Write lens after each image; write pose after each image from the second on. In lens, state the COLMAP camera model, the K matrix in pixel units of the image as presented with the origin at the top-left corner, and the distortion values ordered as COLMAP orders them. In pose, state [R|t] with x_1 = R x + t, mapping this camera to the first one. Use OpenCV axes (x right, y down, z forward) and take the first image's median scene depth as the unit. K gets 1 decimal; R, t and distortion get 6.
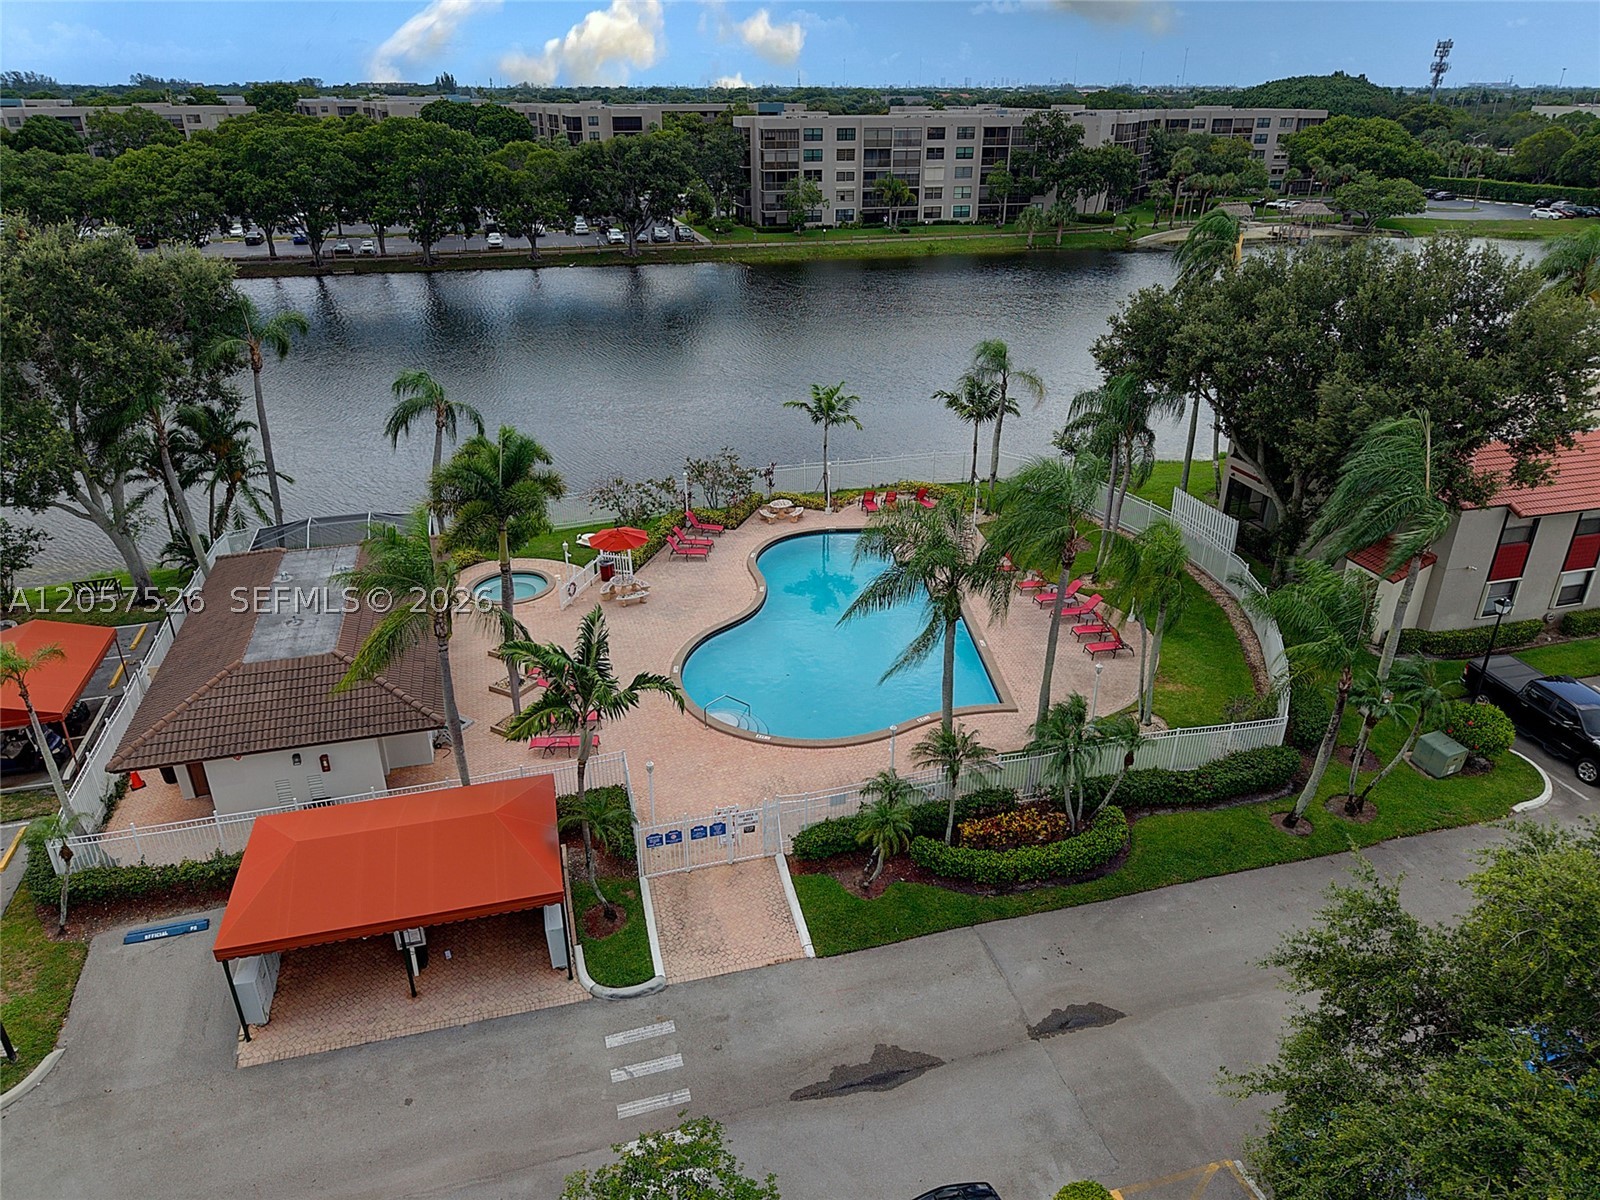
lens RADIAL K [[1084.0, 0, 800.0], [0, 1084.0, 600.0], [0, 0, 1]] dist [0.027288, -0.020825]
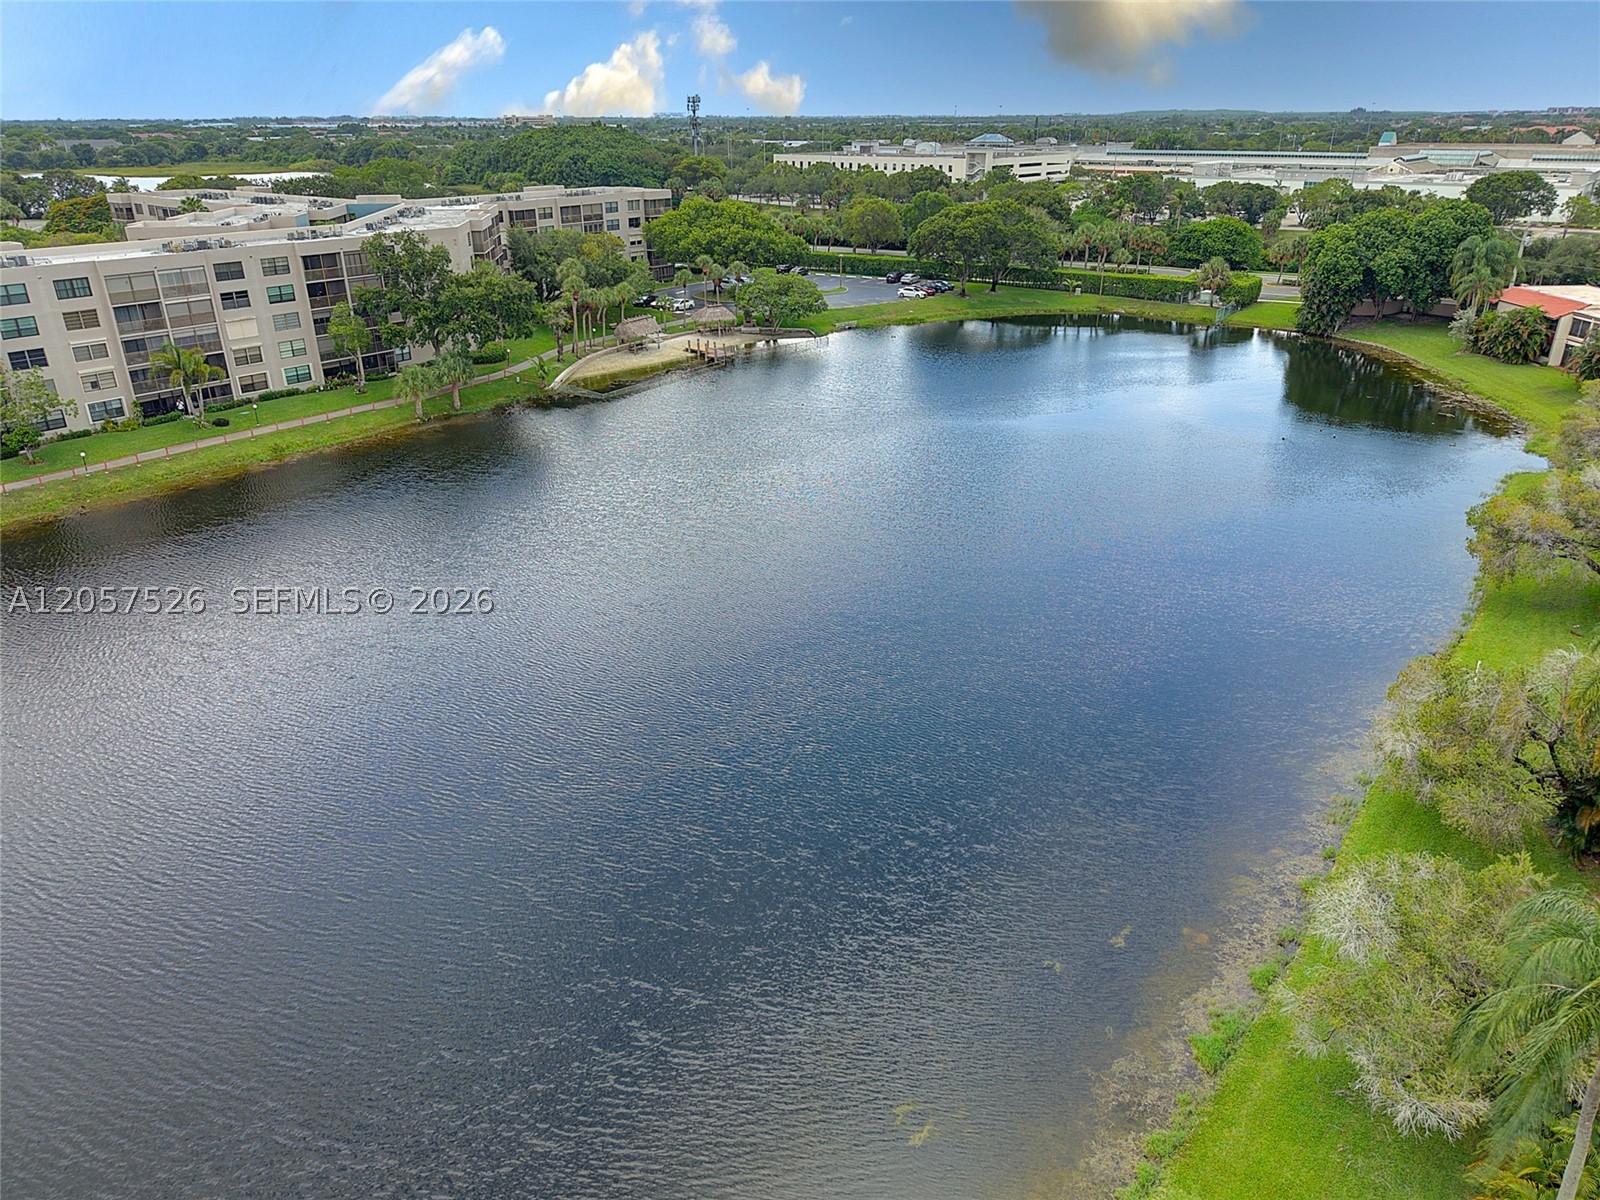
lens RADIAL K [[1084.0, 0, 800.0], [0, 1084.0, 600.0], [0, 0, 1]] dist [0.027288, -0.020825]
pose [[0.806820, -0.247953, 0.536247, -0.001209], [0.258834, 0.964272, 0.056431, -0.180524], [-0.531080, 0.093269, 0.842173, 0.268138]]
